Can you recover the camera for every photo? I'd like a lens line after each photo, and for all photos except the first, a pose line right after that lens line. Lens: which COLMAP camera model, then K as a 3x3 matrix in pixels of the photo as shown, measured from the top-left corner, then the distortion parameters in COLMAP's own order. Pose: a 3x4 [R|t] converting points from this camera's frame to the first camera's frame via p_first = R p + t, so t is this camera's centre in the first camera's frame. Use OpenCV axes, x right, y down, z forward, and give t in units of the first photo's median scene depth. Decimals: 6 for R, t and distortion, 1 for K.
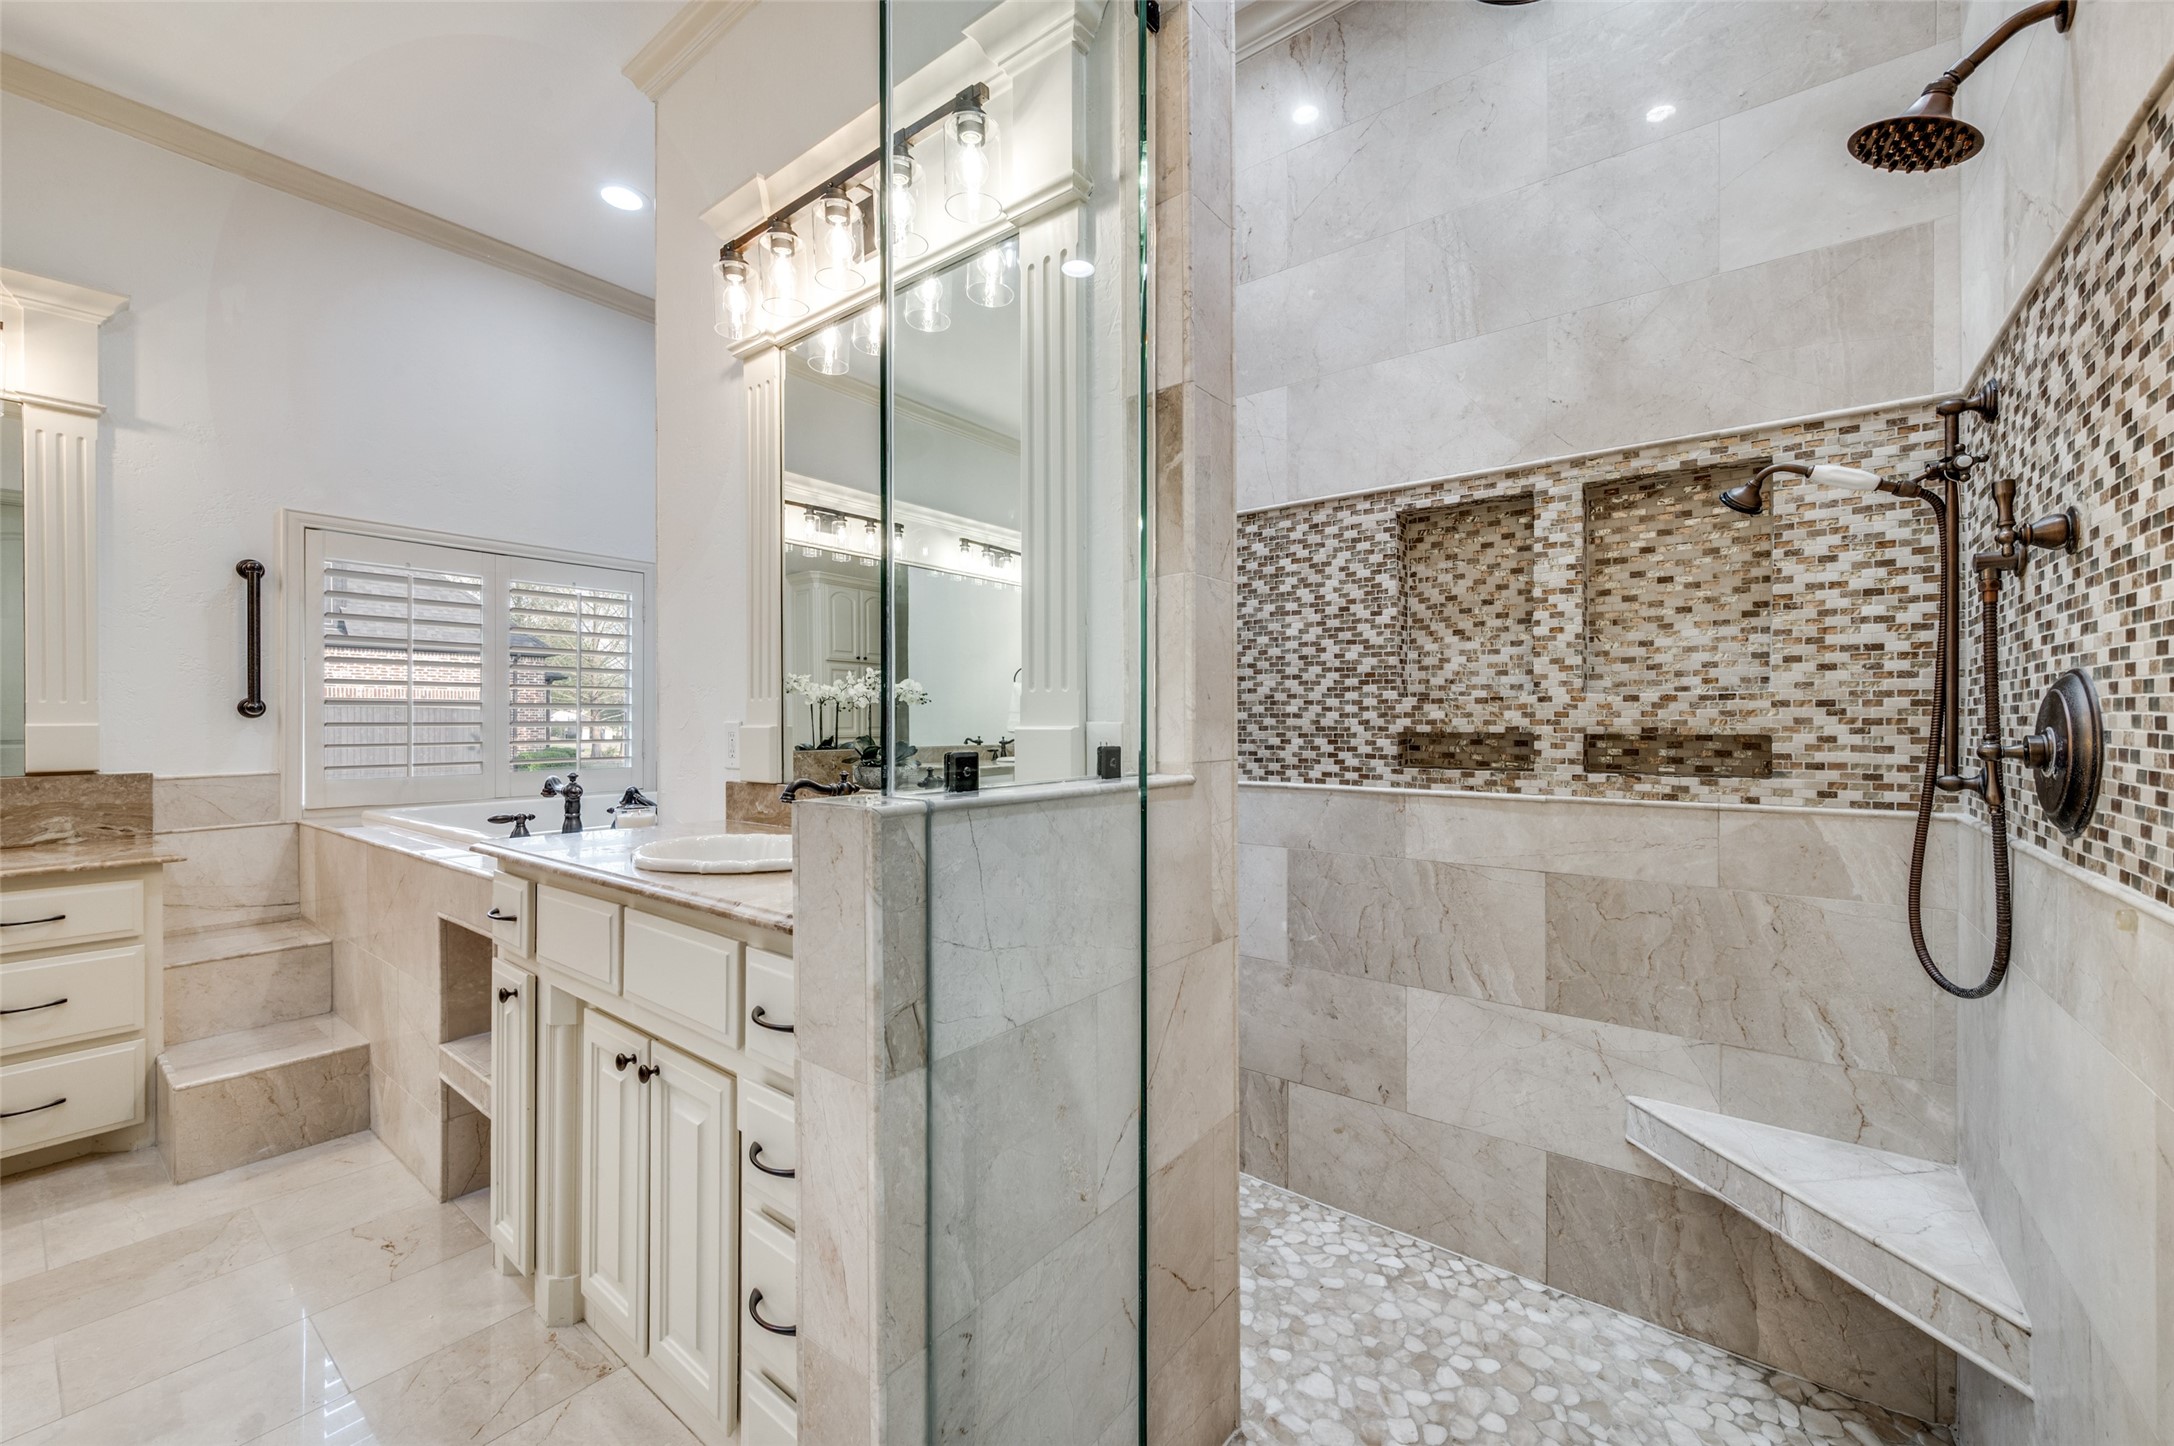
lens RADIAL K [[866.9, 0, 1087.5], [0, 866.9, 720.5], [0, 0, 1]] dist [-0.001019, 0.000260]
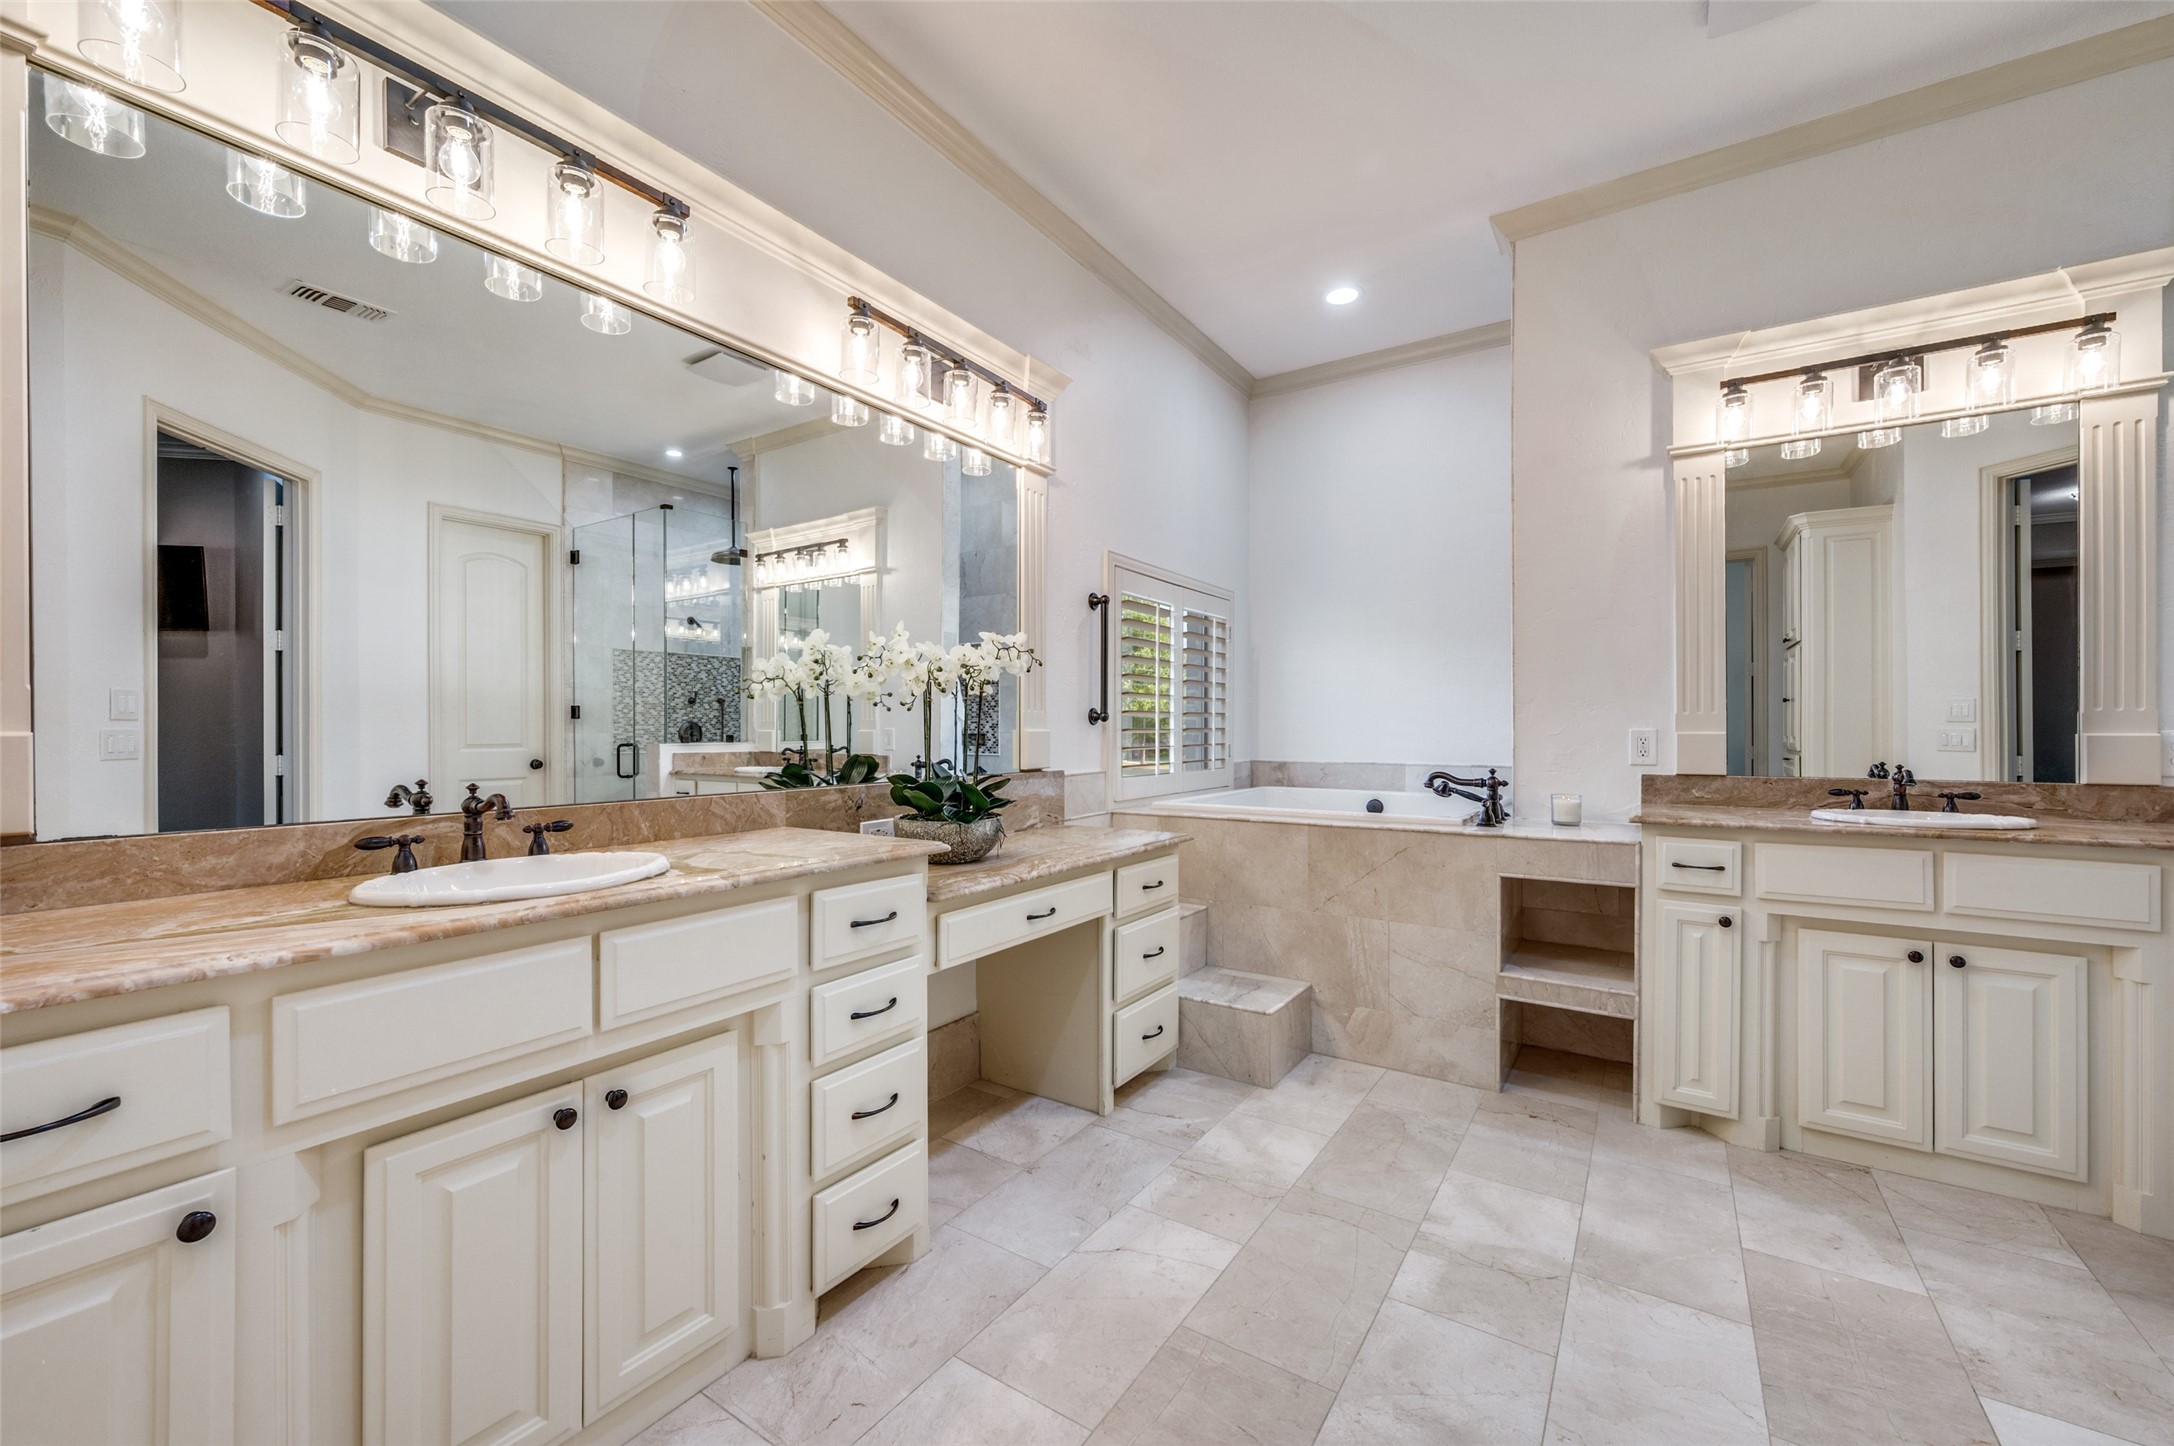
lens RADIAL K [[866.9, 0, 1088.7], [0, 866.9, 731.8], [0, 0, 1]] dist [-0.001019, 0.000260]
pose [[0.996779, 0.003984, 0.080097, -1.191716], [-0.004870, 0.999929, 0.010870, -0.005993], [-0.080048, -0.011225, 0.996728, -0.215528]]
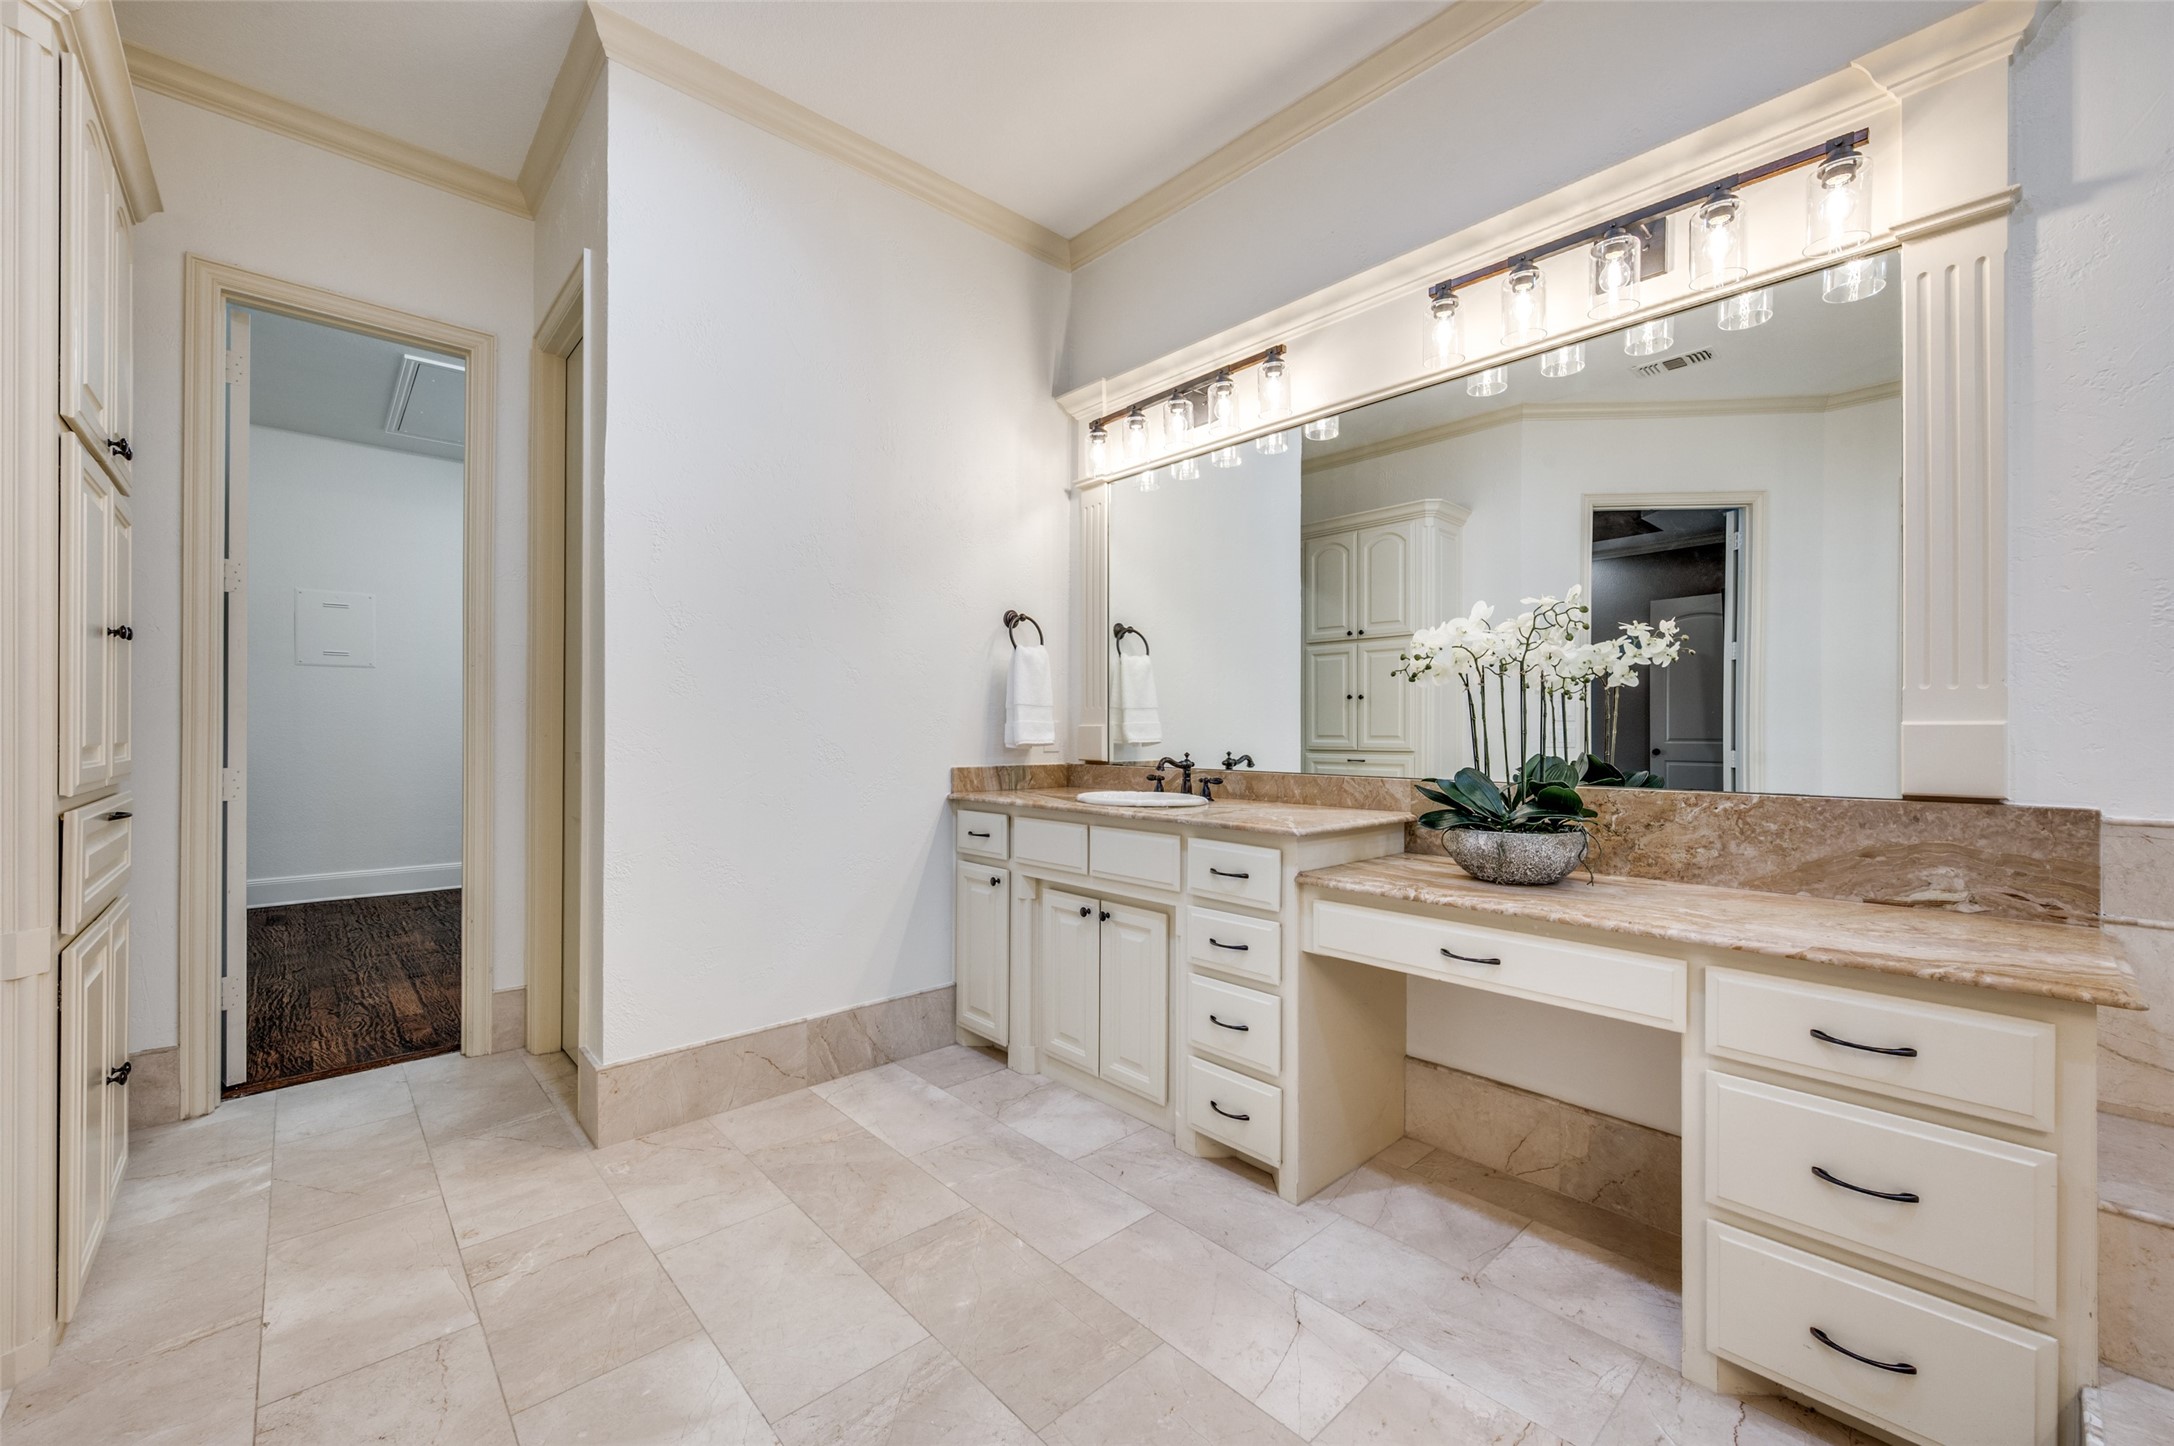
lens RADIAL K [[866.9, 0, 1086.7], [0, 866.9, 730.5], [0, 0, 1]] dist [-0.001019, 0.000260]
pose [[-0.164961, 0.007947, -0.986268, -0.447419], [0.006013, 0.999957, 0.007051, 0.002203], [0.986282, -0.004767, -0.165002, 0.473927]]
